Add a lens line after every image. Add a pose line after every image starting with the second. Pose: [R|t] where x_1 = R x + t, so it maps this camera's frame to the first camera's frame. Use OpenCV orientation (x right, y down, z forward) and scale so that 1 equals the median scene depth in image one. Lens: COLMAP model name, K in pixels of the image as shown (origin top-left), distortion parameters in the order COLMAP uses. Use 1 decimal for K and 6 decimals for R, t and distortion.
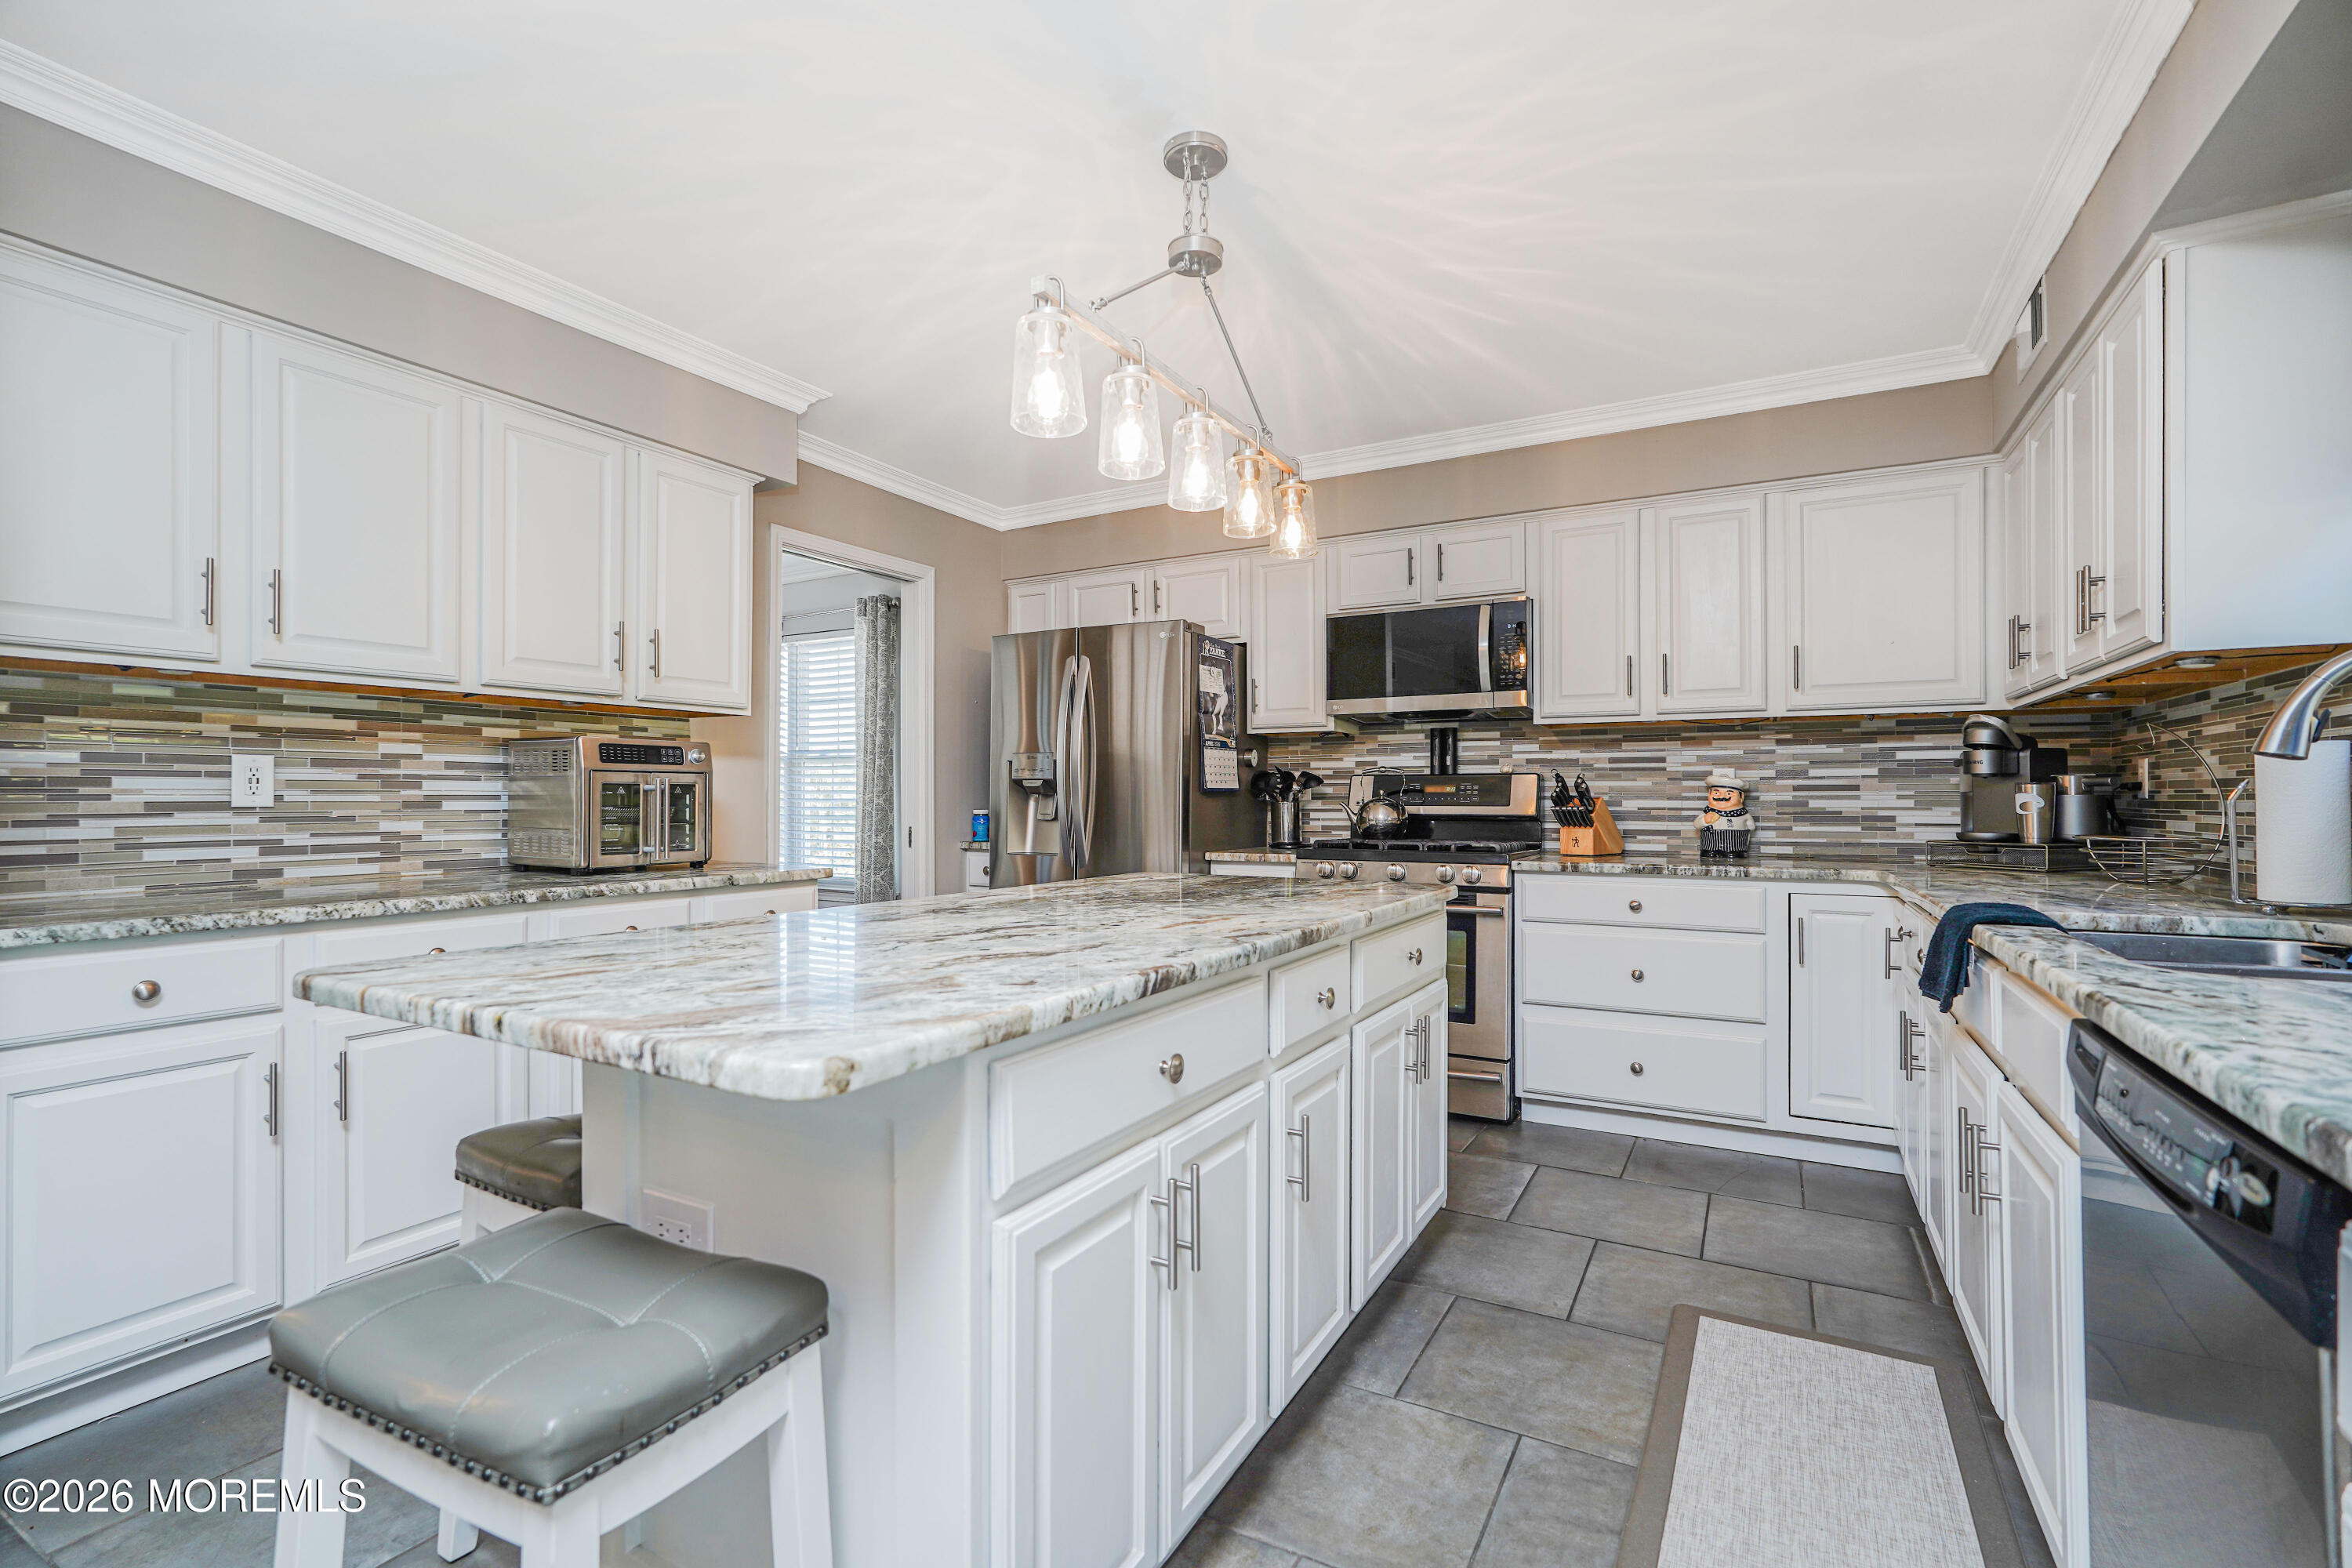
lens RADIAL K [[1042.7, 0, 1178.6], [0, 1042.7, 786.2], [0, 0, 1]] dist [-0.006310, 0.003509]
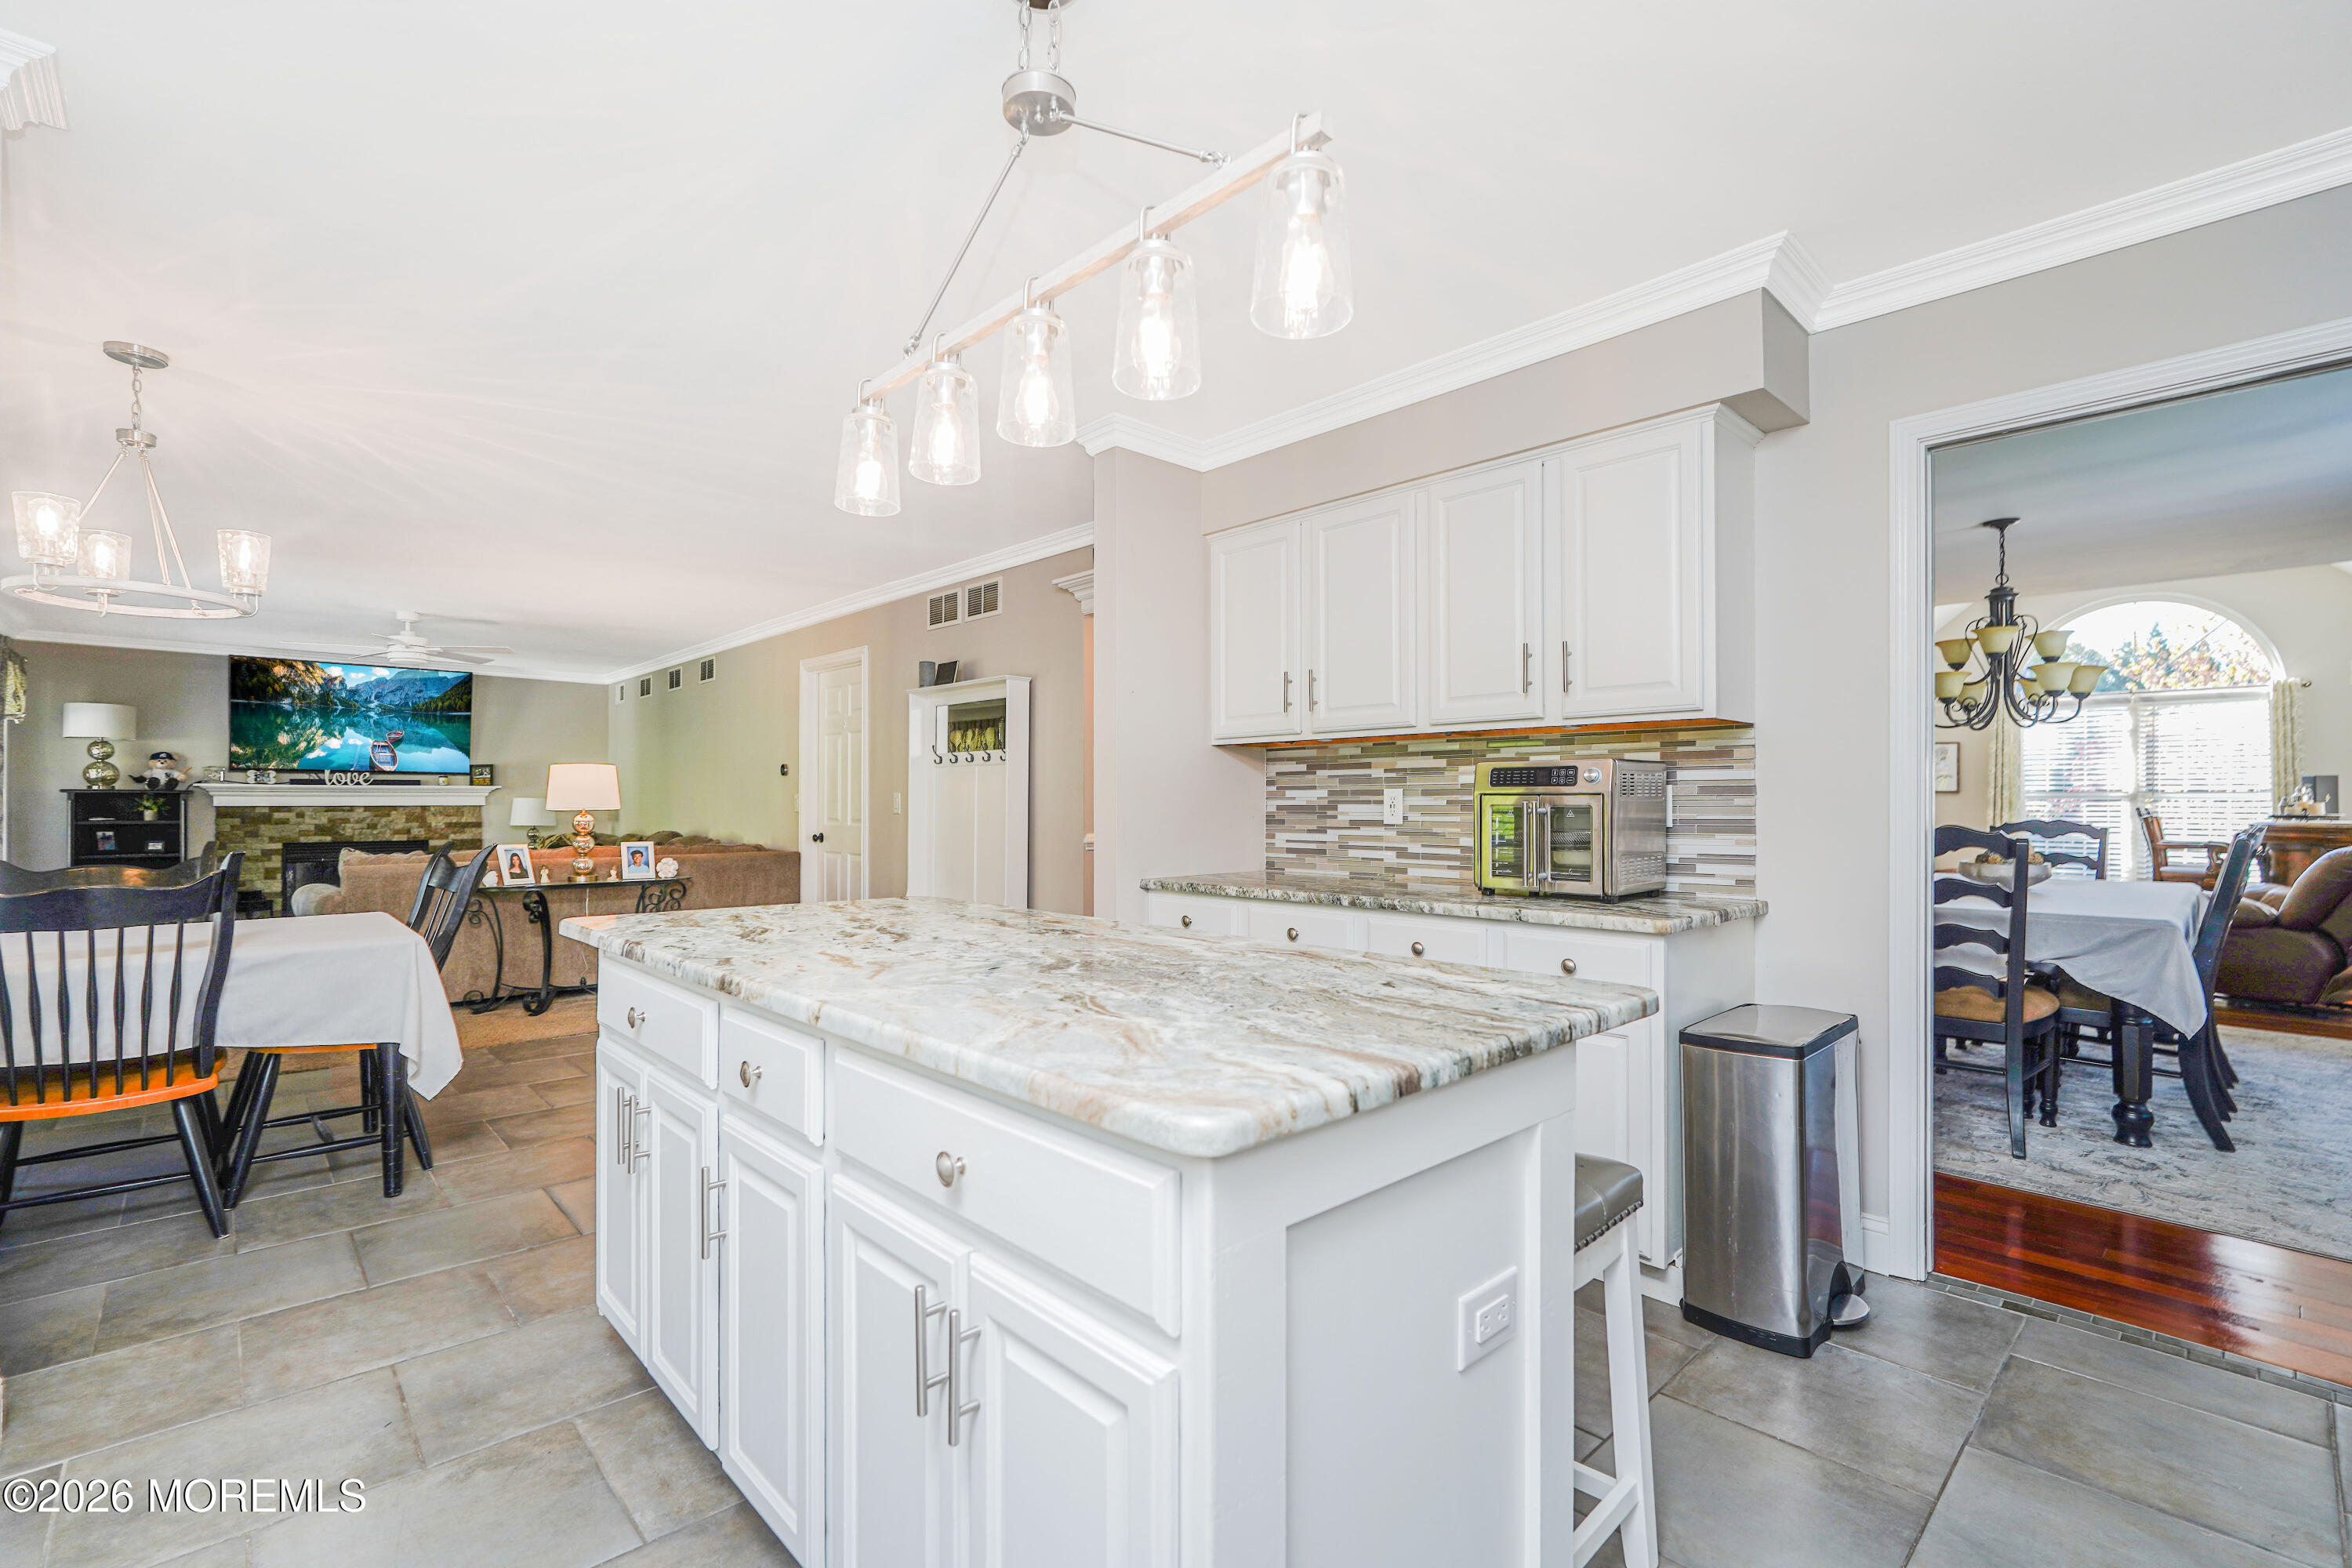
lens RADIAL K [[1042.7, 0, 1159.1], [0, 1042.7, 797.8], [0, 0, 1]] dist [-0.006310, 0.003509]
pose [[-0.304377, -0.008190, -0.952516, 0.506740], [0.008521, 0.999900, -0.011321, -0.002791], [0.952514, -0.011563, -0.304277, 0.951704]]
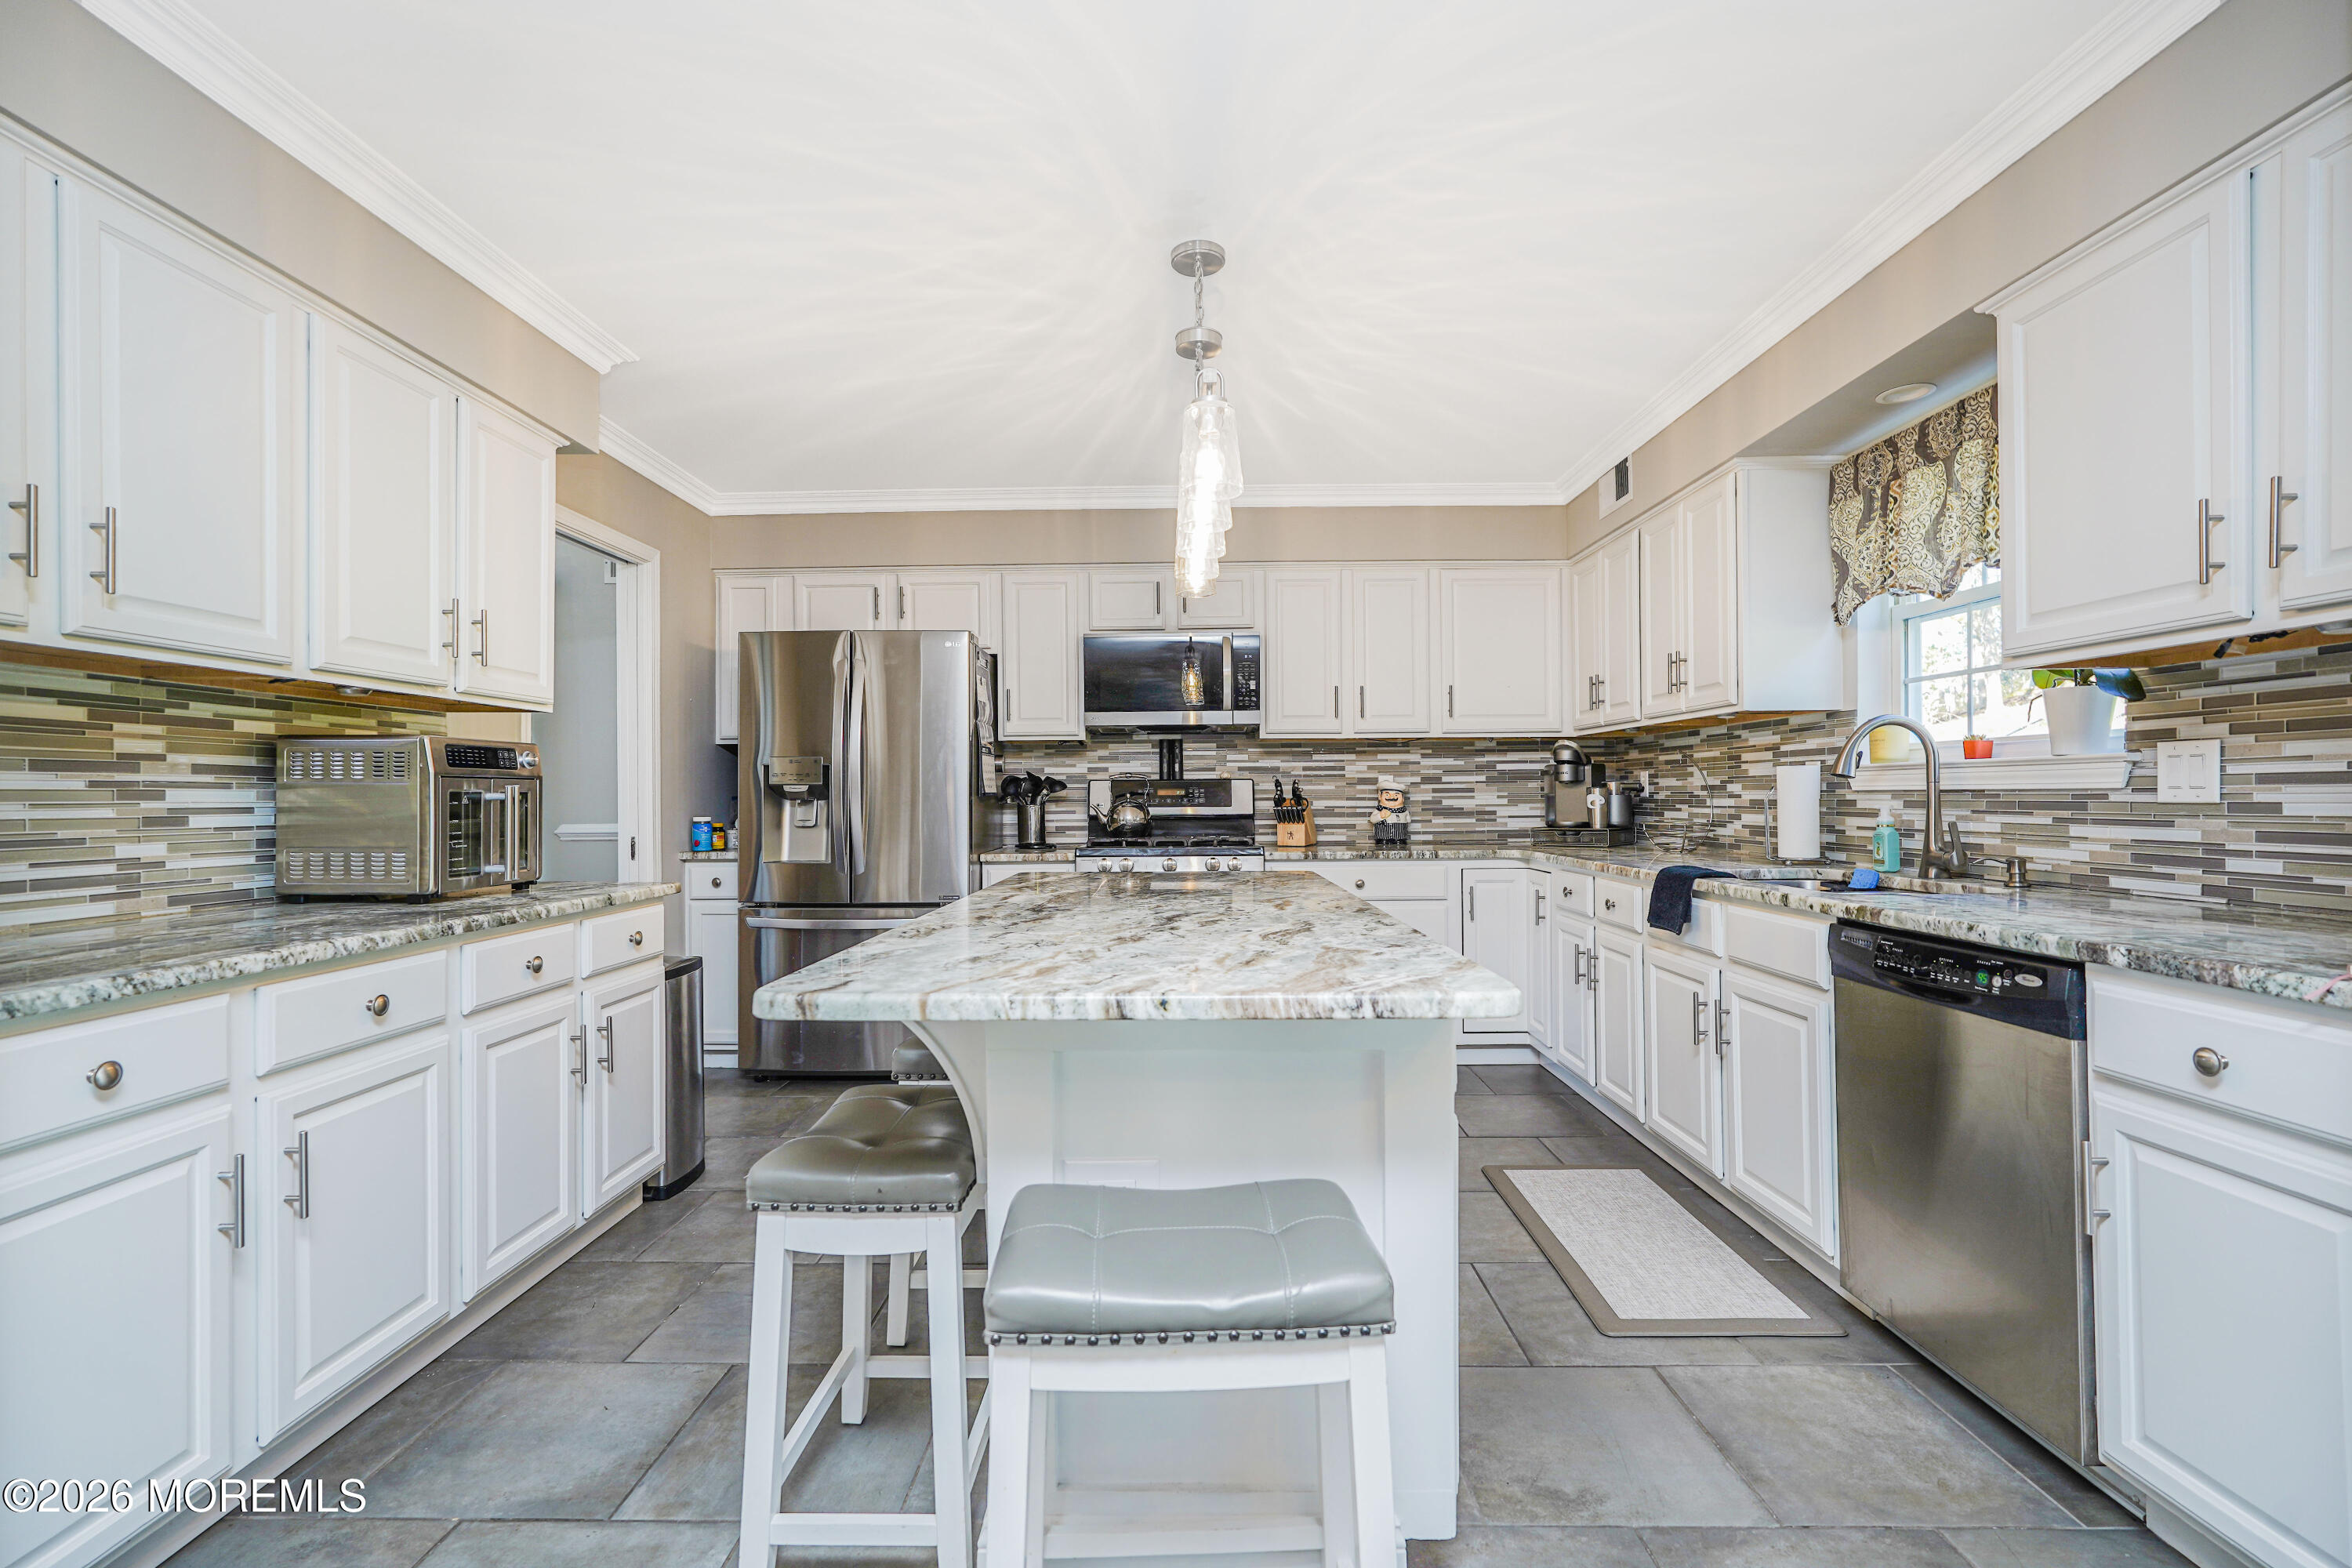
lens RADIAL K [[1042.7, 0, 1169.4], [0, 1042.7, 790.1], [0, 0, 1]] dist [-0.006310, 0.003509]
pose [[0.878809, -0.003393, 0.477161, -0.421998], [0.001798, 0.999991, 0.003801, -0.005964], [-0.477170, -0.002482, 0.878808, -0.012717]]
